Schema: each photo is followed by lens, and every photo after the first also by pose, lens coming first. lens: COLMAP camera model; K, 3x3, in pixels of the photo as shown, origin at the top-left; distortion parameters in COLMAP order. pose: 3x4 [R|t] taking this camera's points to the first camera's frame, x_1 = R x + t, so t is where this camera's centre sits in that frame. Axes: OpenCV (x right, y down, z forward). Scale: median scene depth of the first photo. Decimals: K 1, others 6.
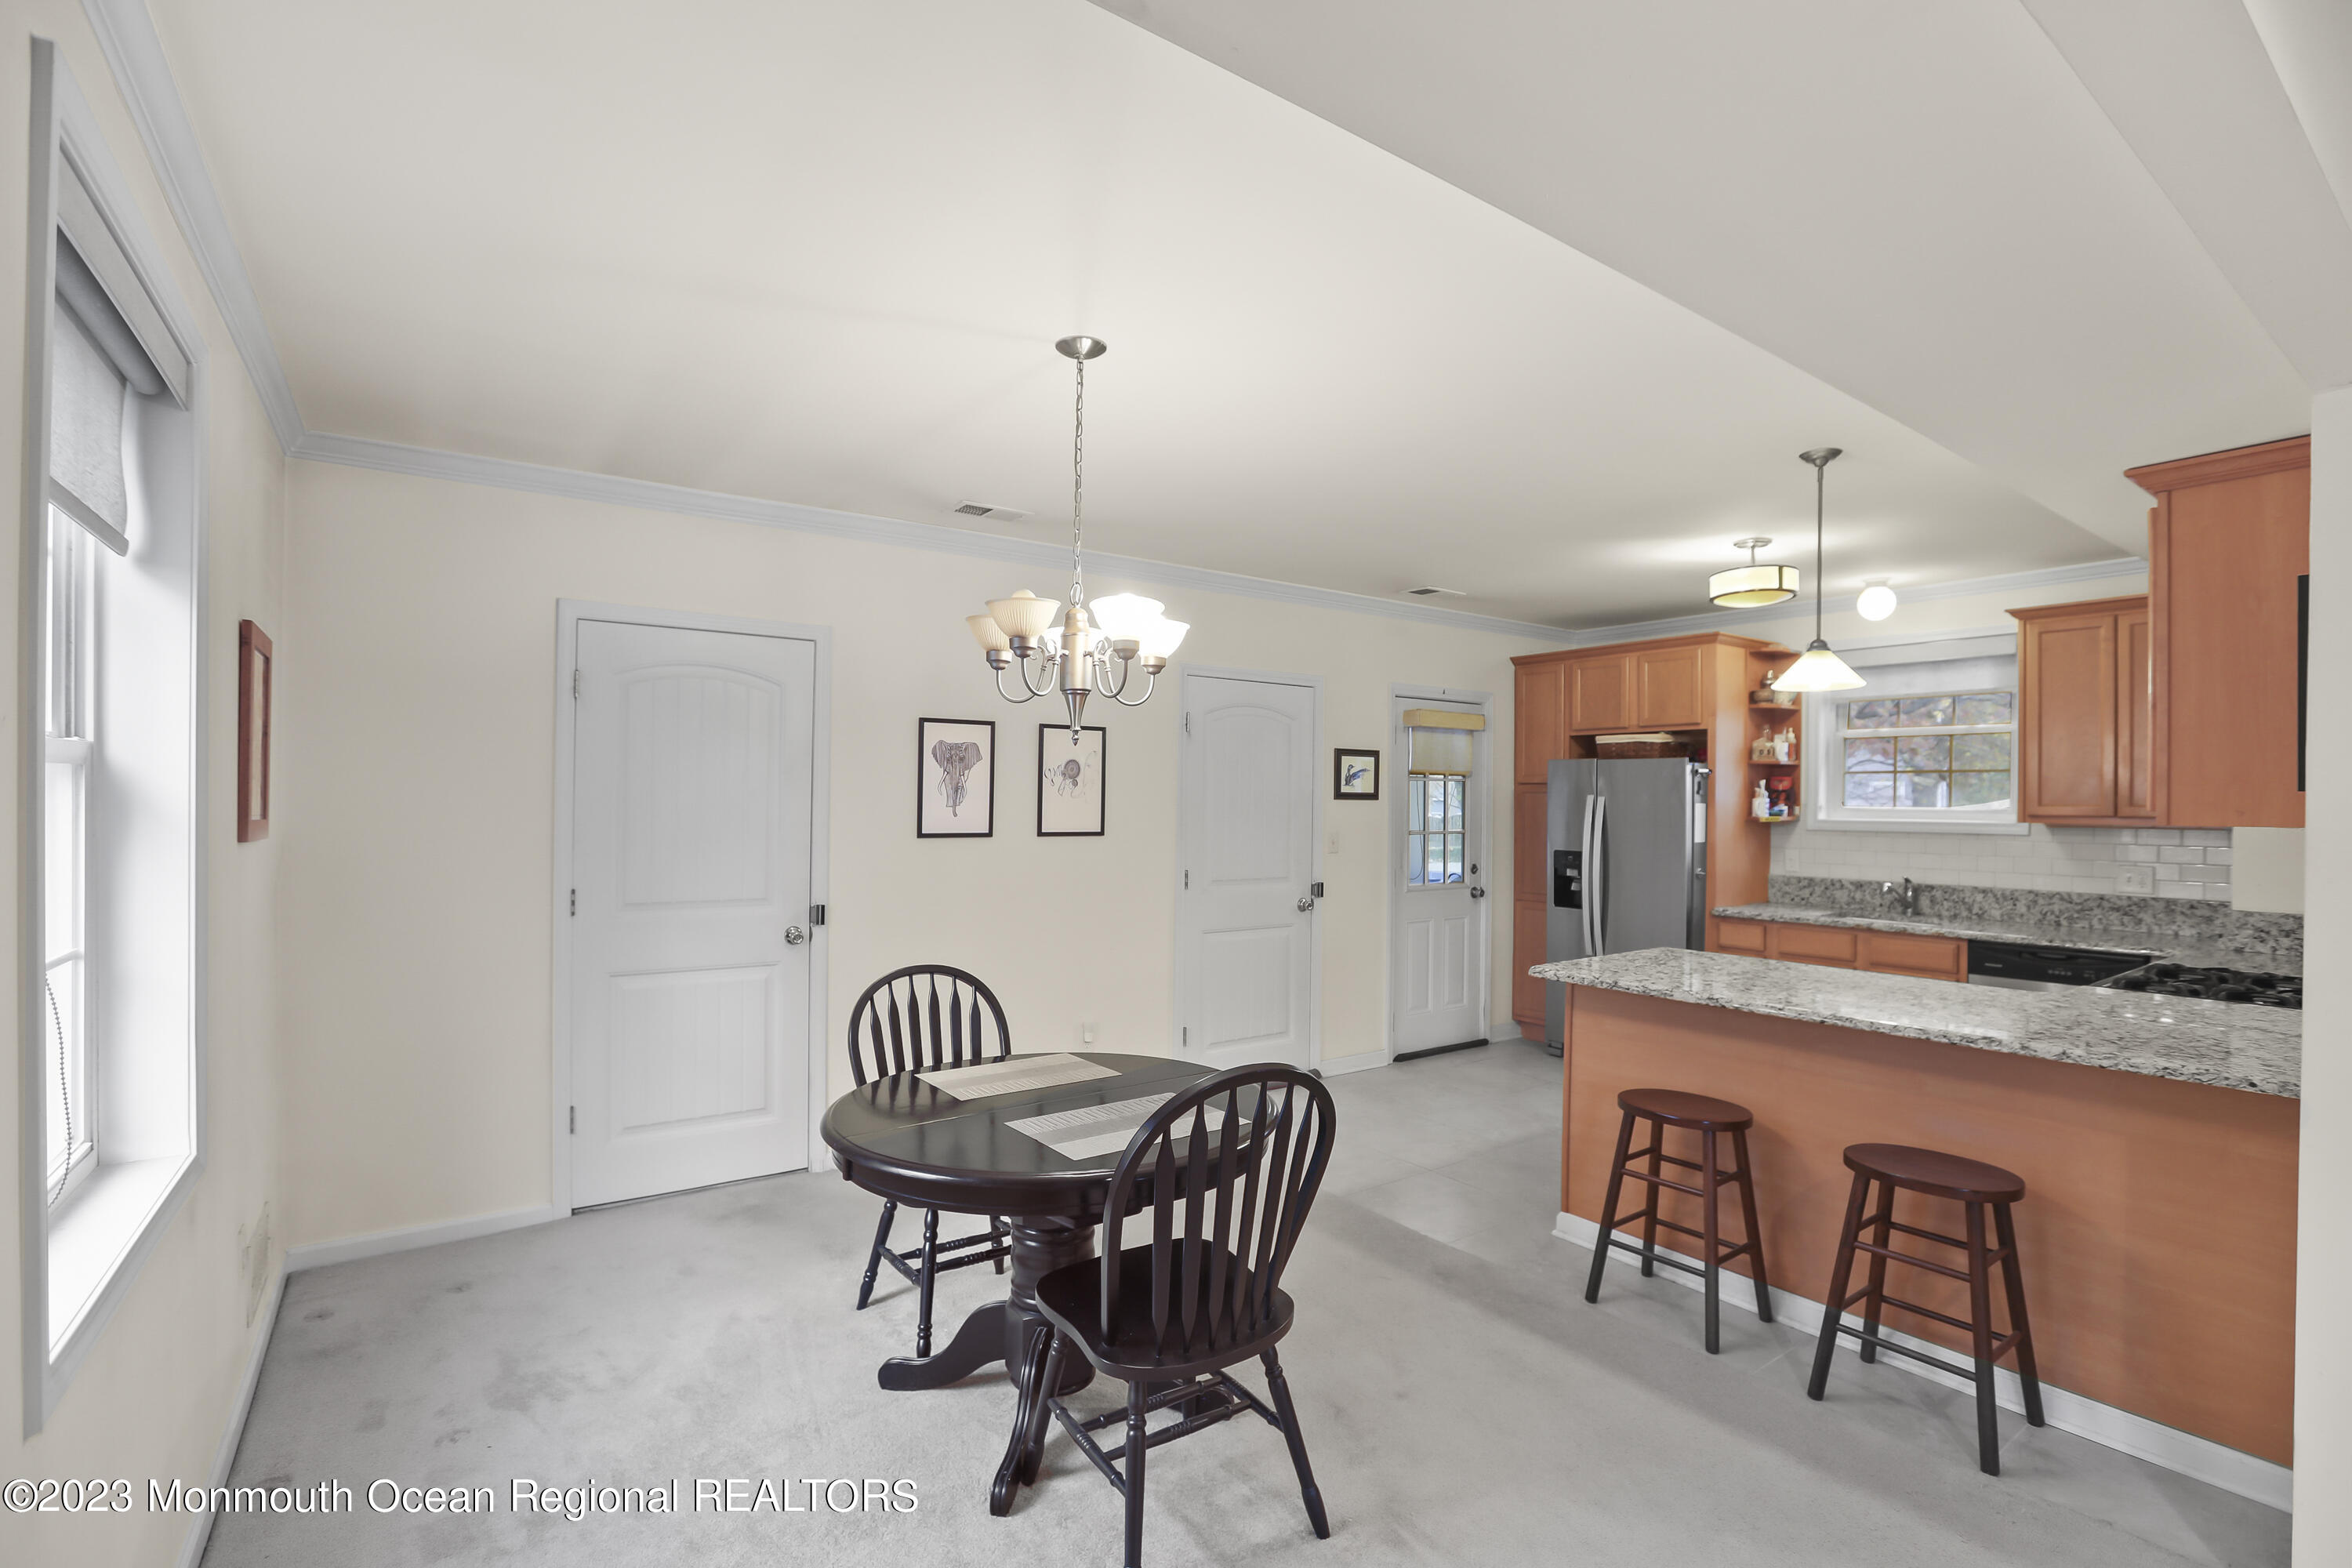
lens RADIAL K [[1079.5, 0, 1171.8], [0, 1079.5, 803.5], [0, 0, 1]] dist [-0.057093, 0.019572]
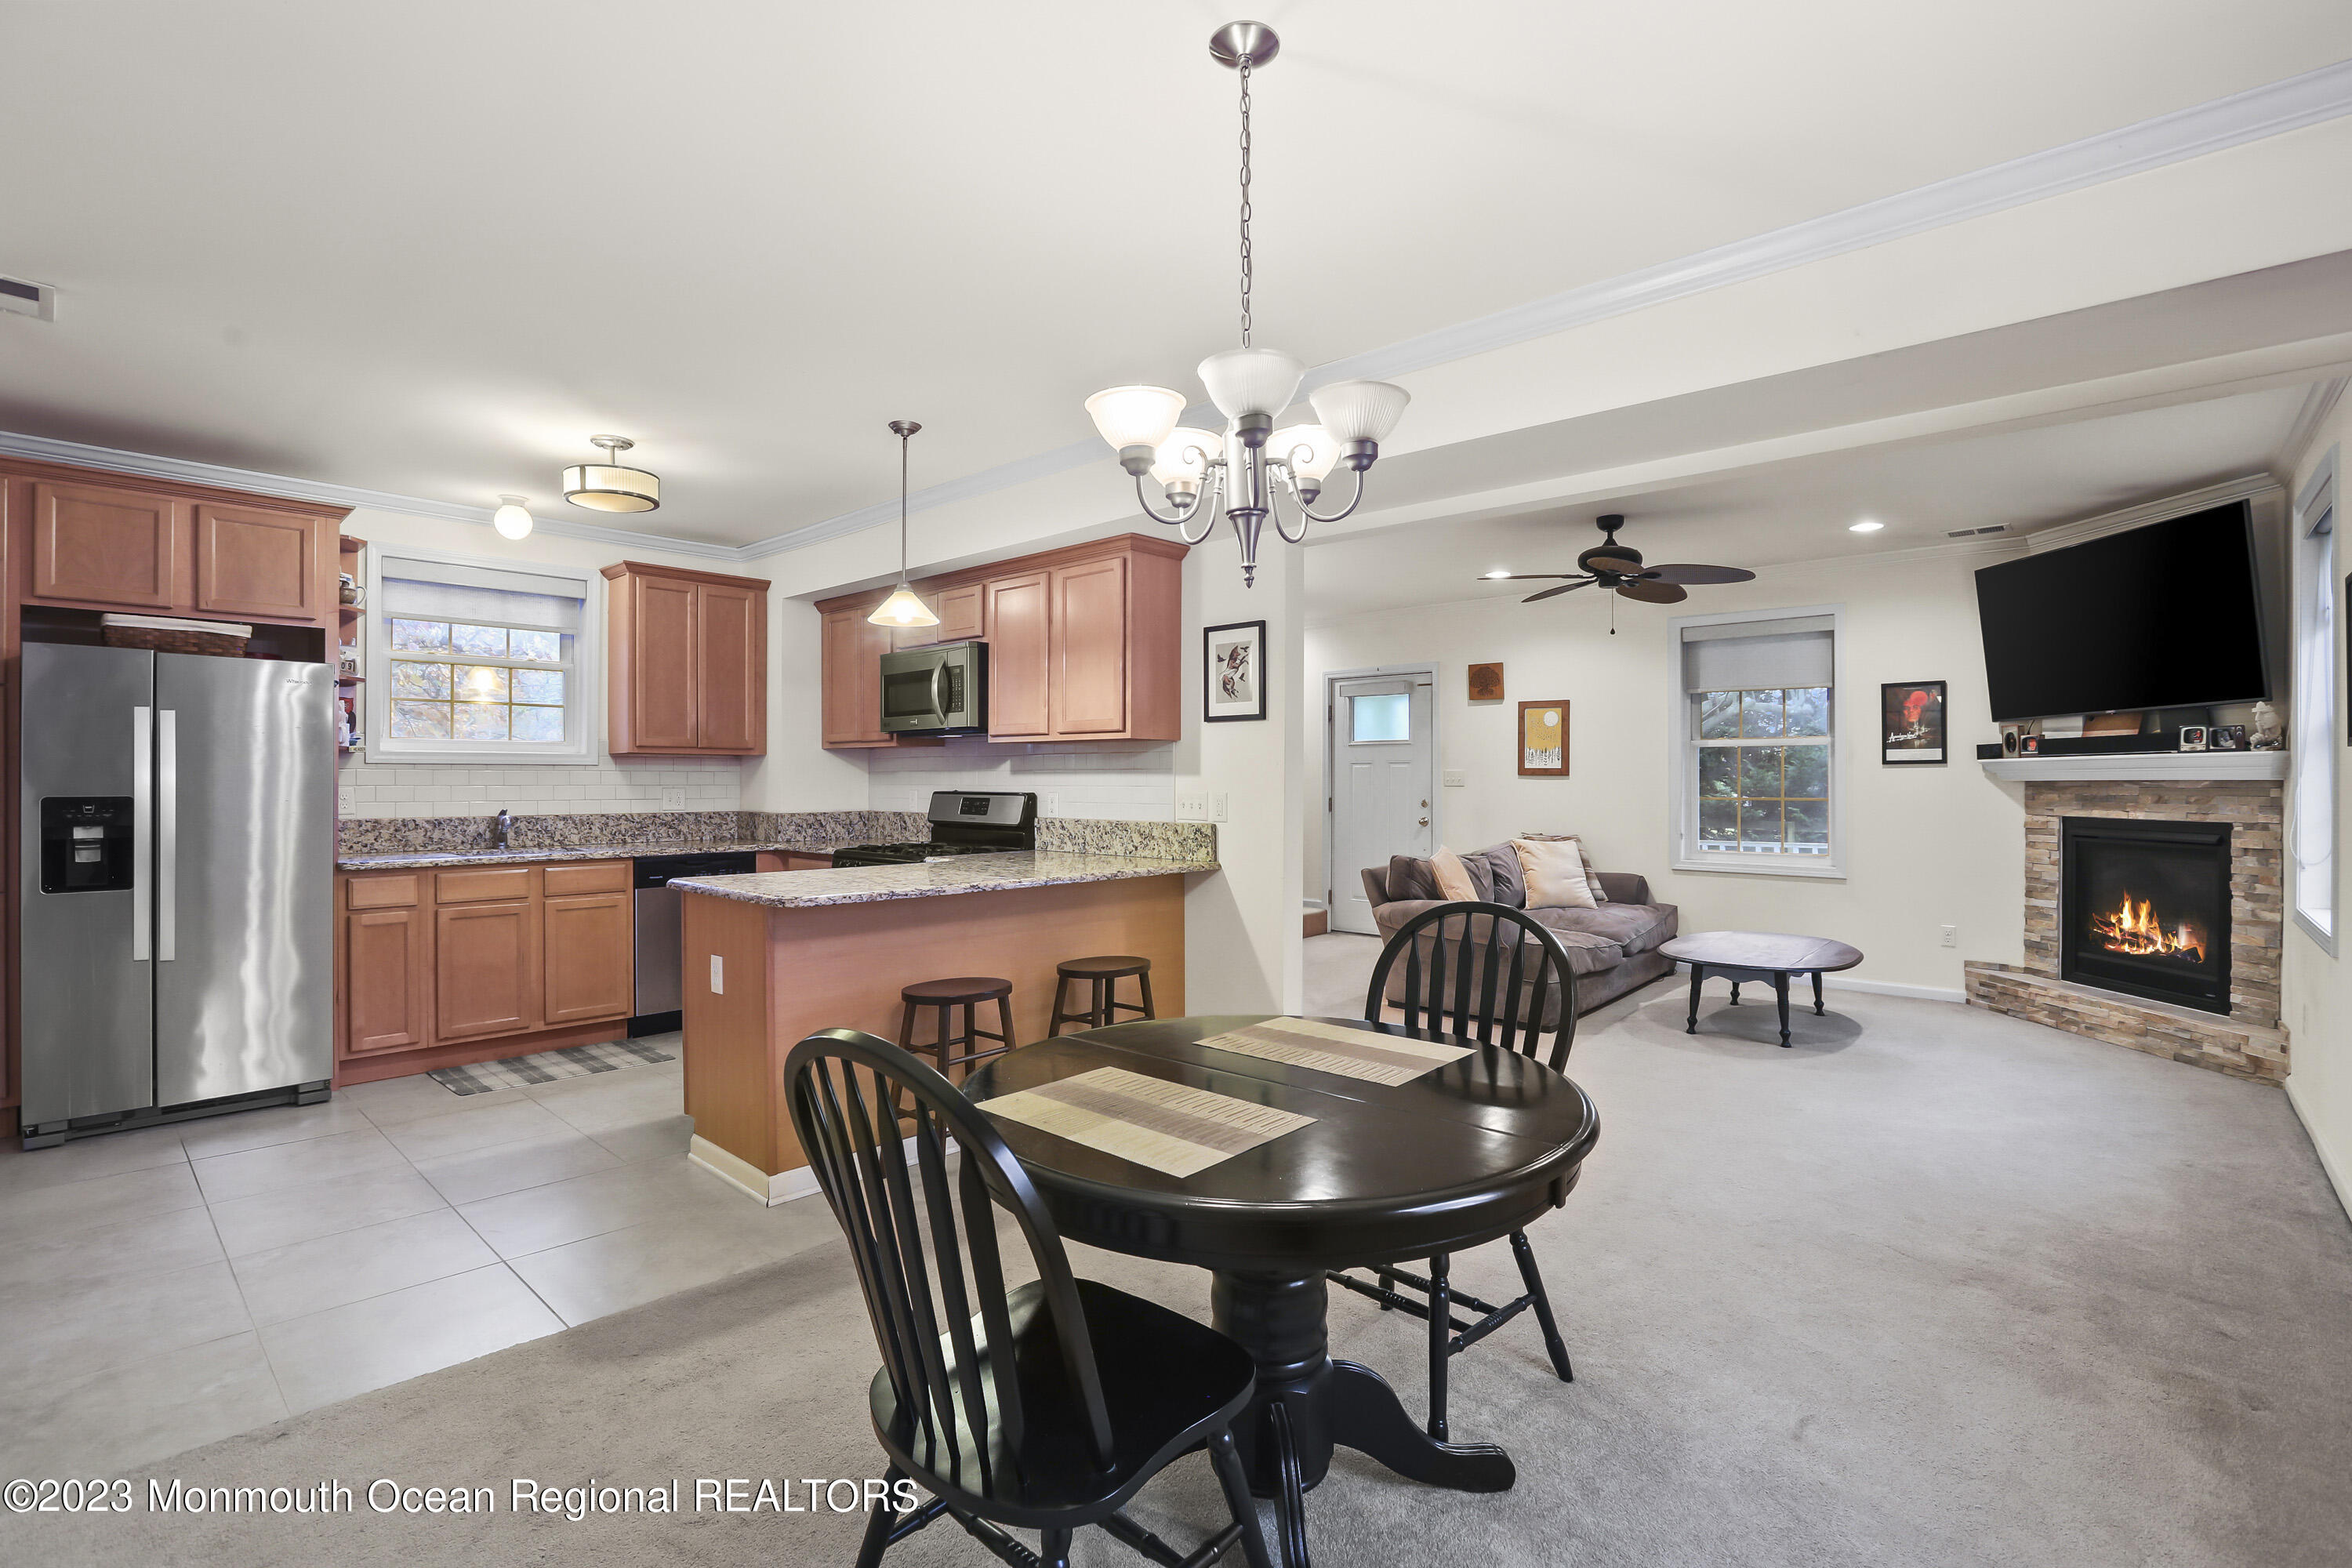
lens RADIAL K [[1079.5, 0, 1185.3], [0, 1079.5, 783.2], [0, 0, 1]] dist [-0.057093, 0.019572]
pose [[-0.217279, -0.010752, 0.976050, -0.406027], [0.000881, 0.999937, 0.011211, 0.036384], [-0.976109, 0.003296, -0.217256, 0.617845]]
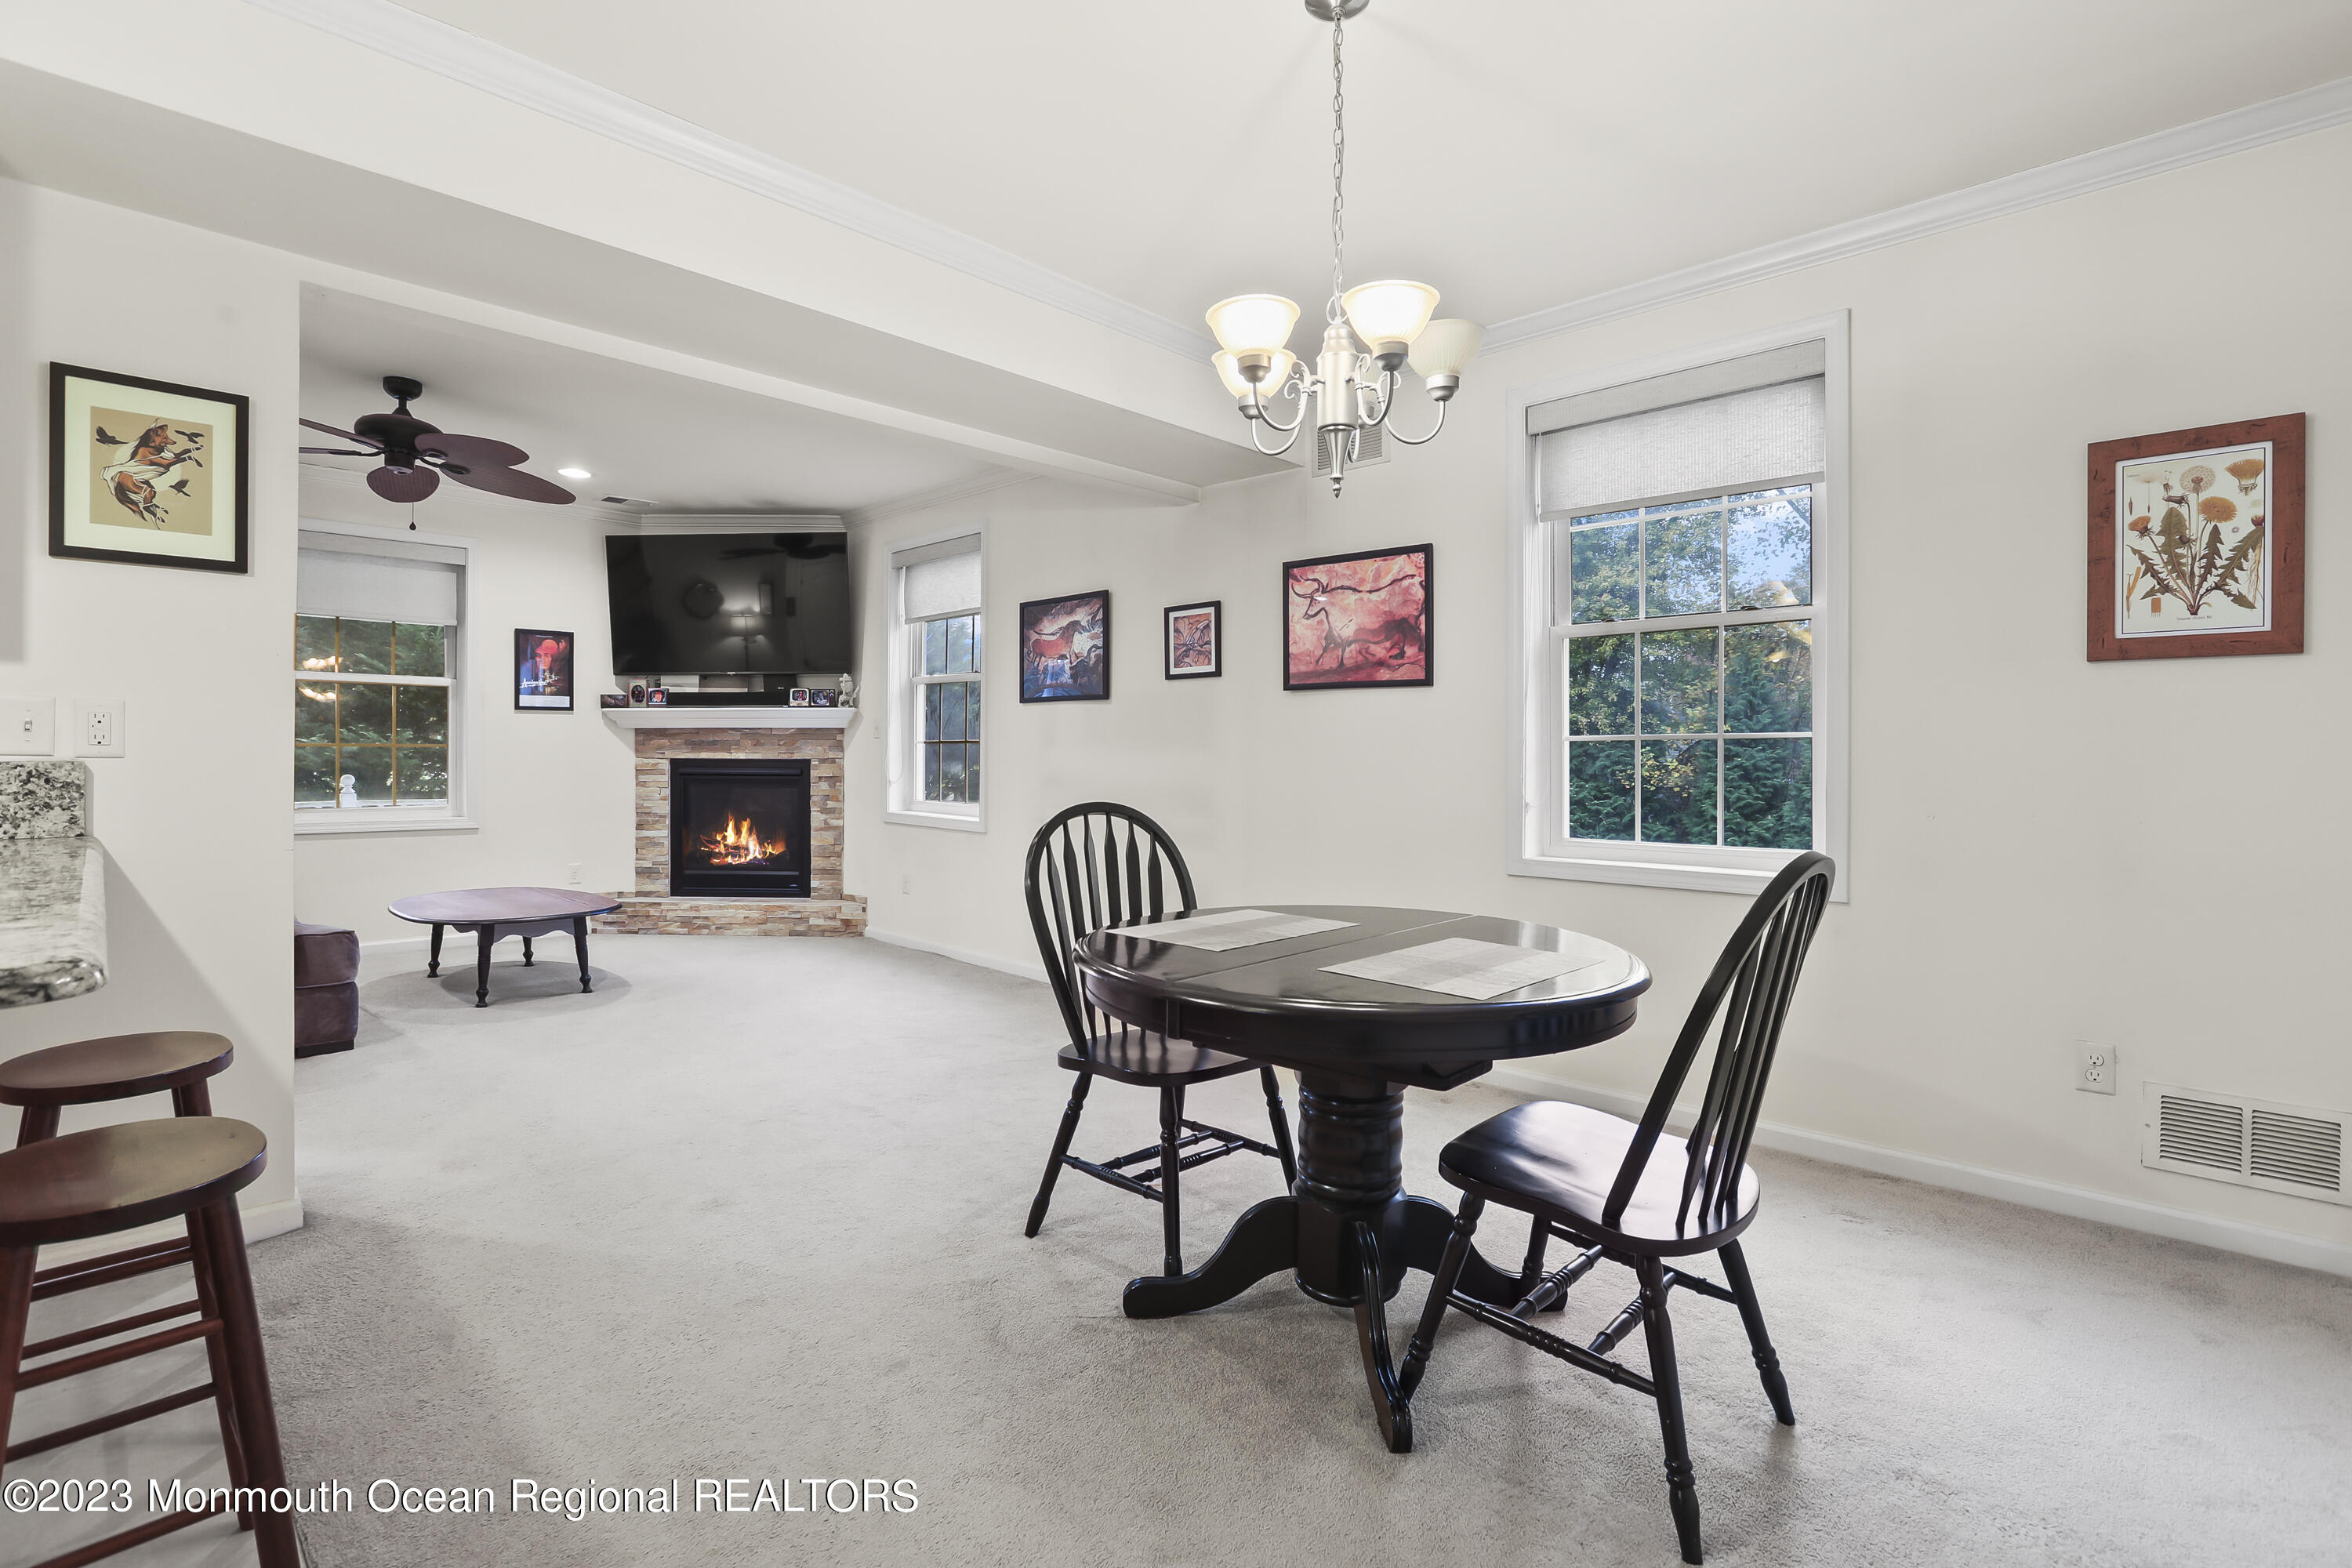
lens RADIAL K [[1079.5, 0, 1170.9], [0, 1079.5, 769.5], [0, 0, 1]] dist [-0.057093, 0.019572]
pose [[-0.983096, -0.011768, -0.182713, 0.088452], [-0.014467, 0.999805, 0.013449, 0.070622], [0.182519, 0.015865, -0.983074, 0.902105]]
